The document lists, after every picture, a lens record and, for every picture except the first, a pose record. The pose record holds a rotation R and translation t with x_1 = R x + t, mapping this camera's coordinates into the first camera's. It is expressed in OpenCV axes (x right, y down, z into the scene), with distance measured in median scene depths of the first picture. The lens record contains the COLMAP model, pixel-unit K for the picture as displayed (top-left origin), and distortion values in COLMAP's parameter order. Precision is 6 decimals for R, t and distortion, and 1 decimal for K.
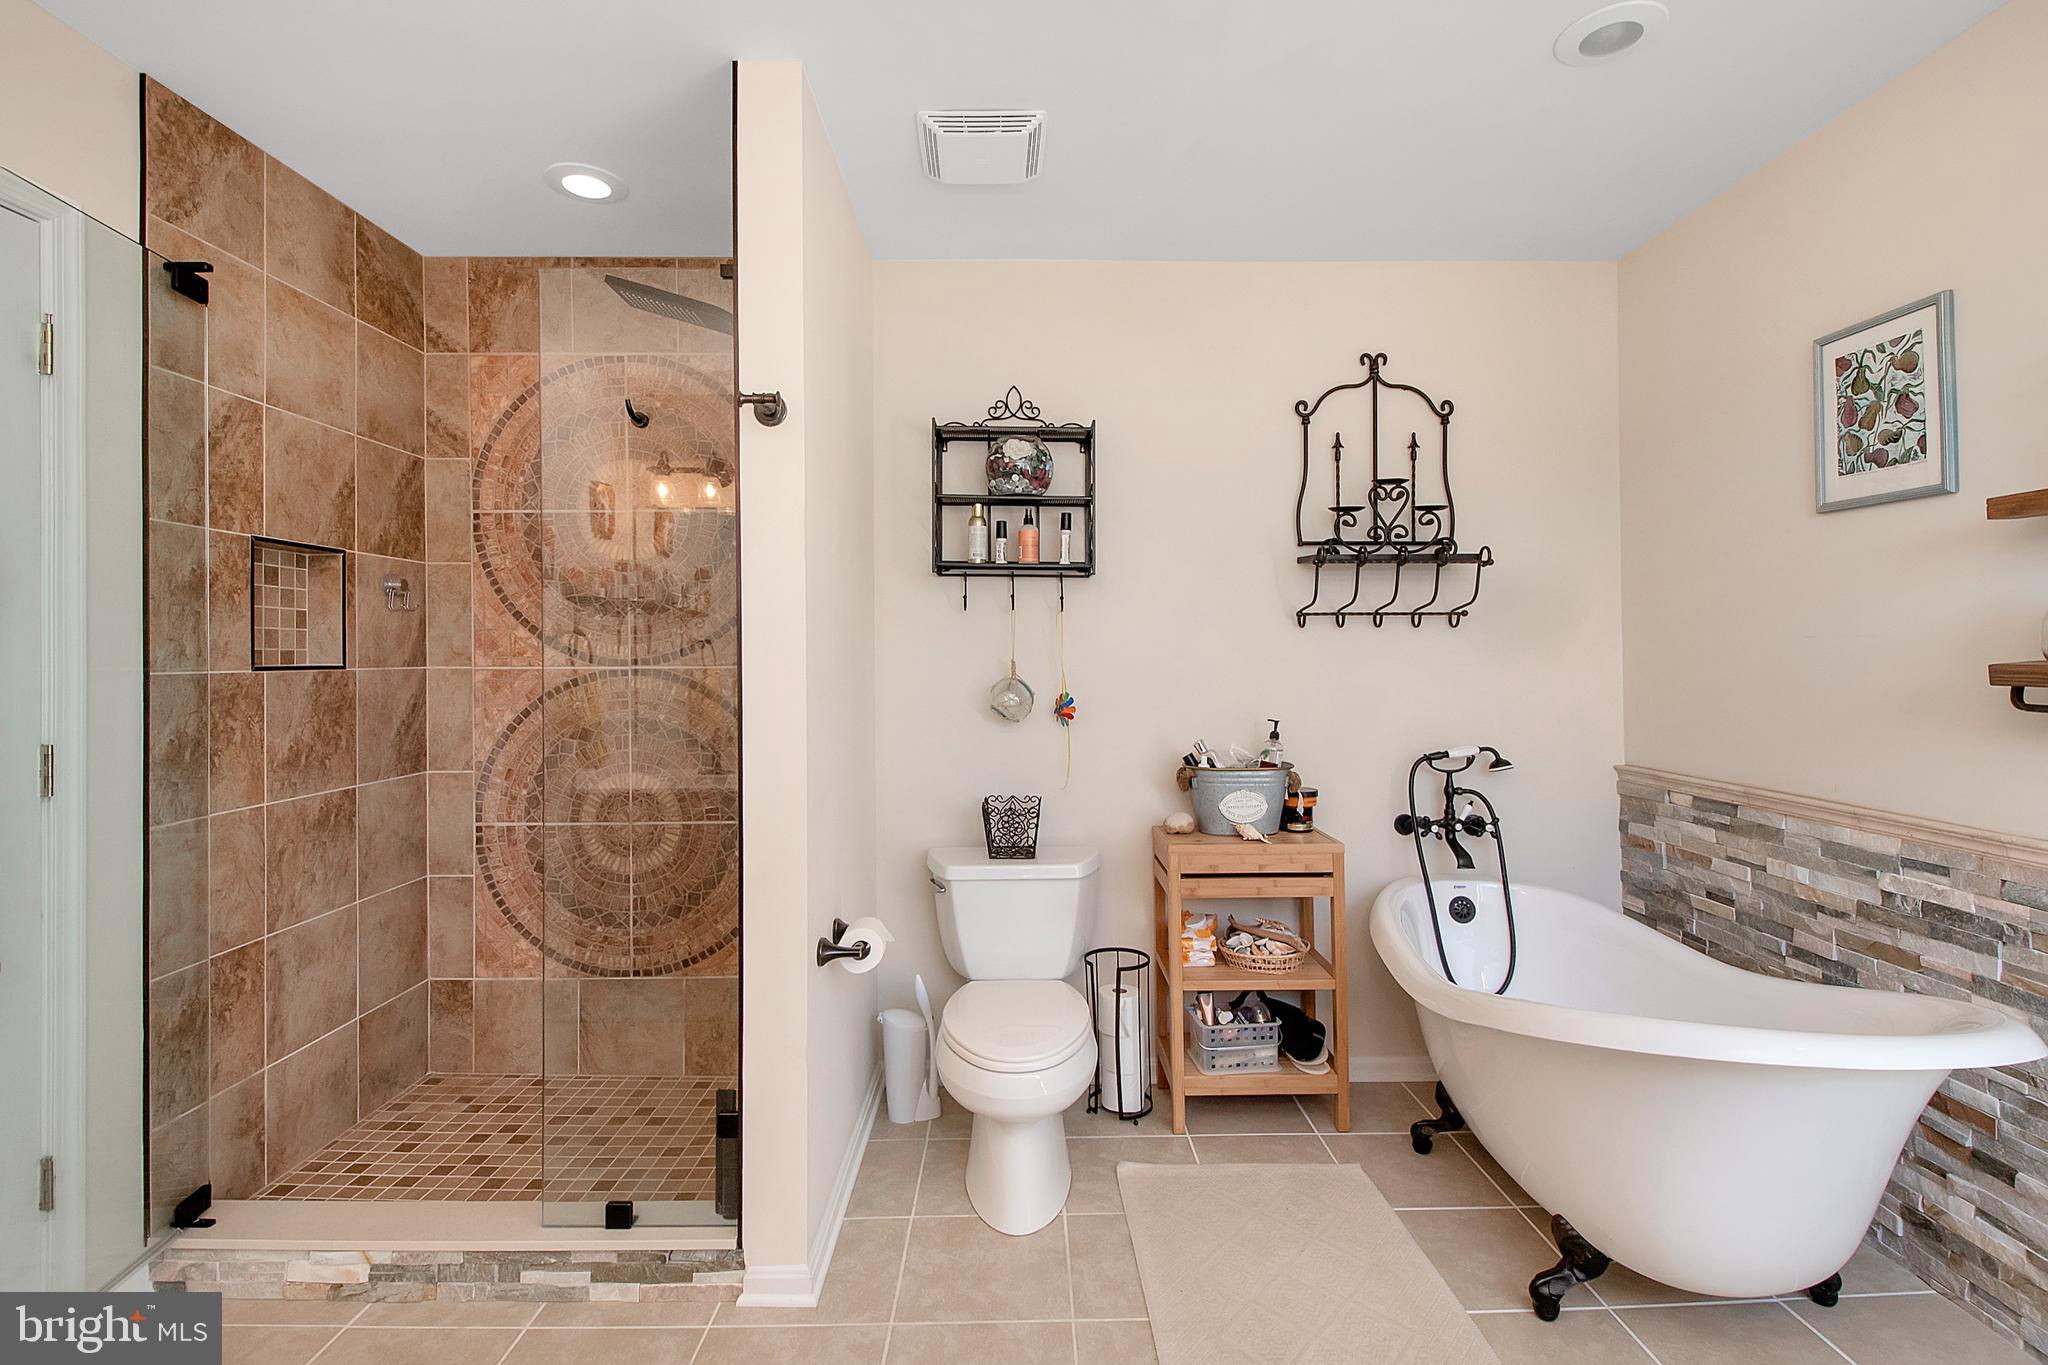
lens RADIAL K [[926.5, 0, 1033.6], [0, 926.5, 662.0], [0, 0, 1]] dist [0.000802, -0.000303]
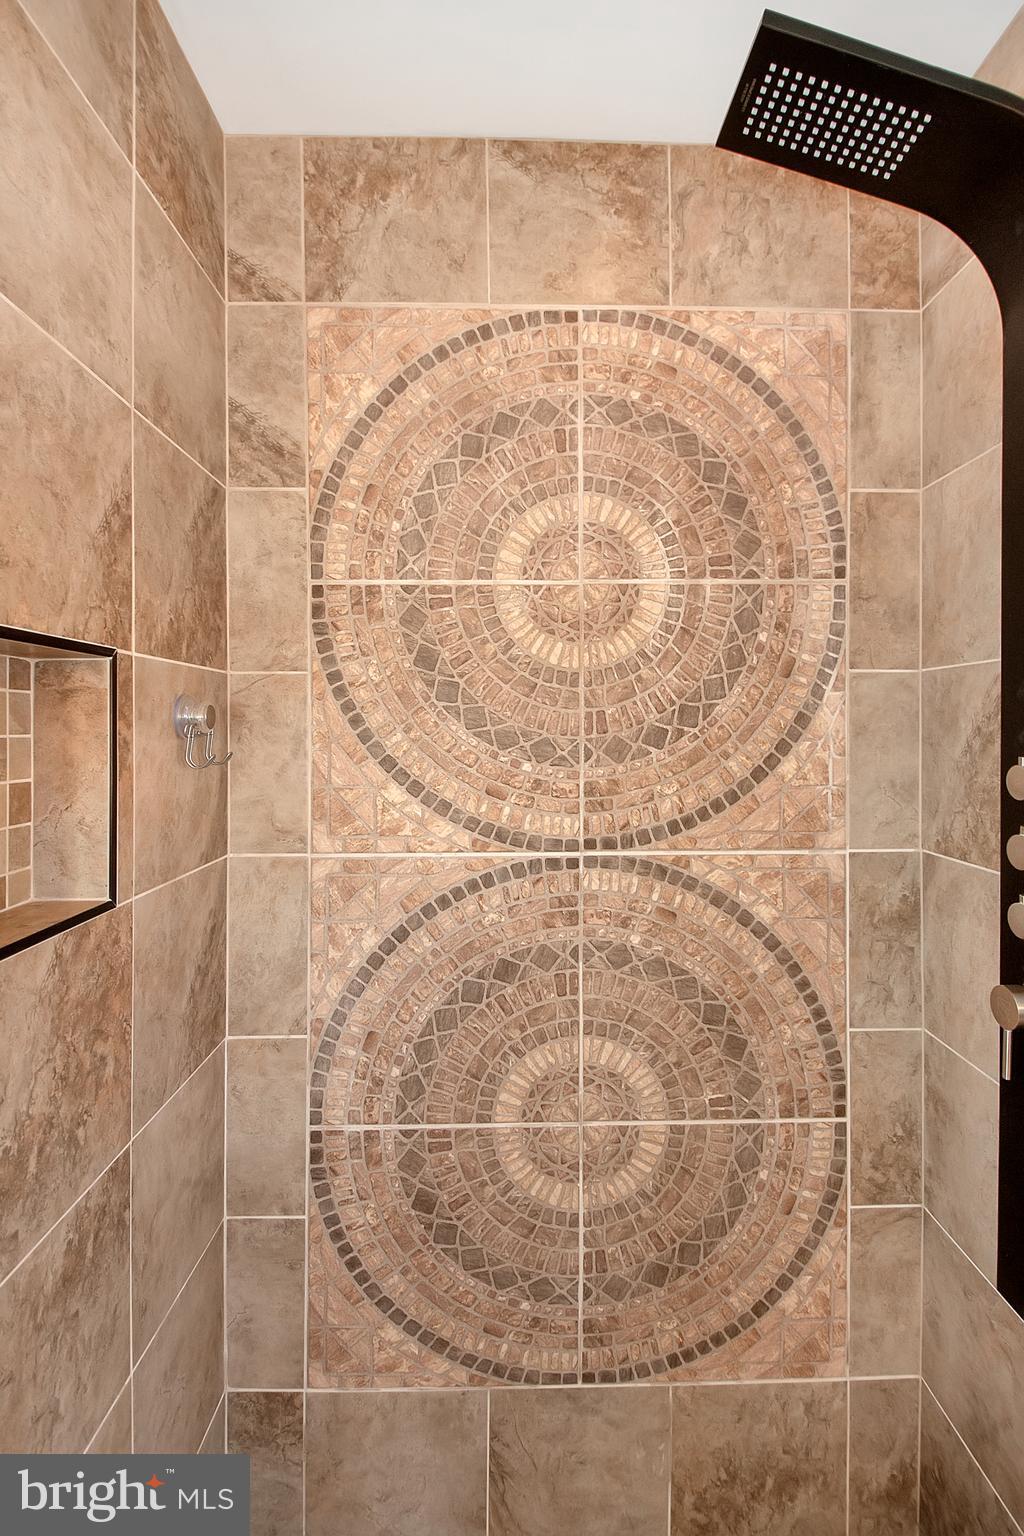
lens RADIAL K [[562.8, 0, 427.1], [0, 562.8, 714.3], [0, 0, 1]] dist [0.015327, -0.010951]
pose [[0.999792, 0.001092, 0.020349, -0.539595], [-0.001007, 0.999991, -0.004185, -0.079485], [-0.020353, 0.004163, 0.999784, 0.651042]]
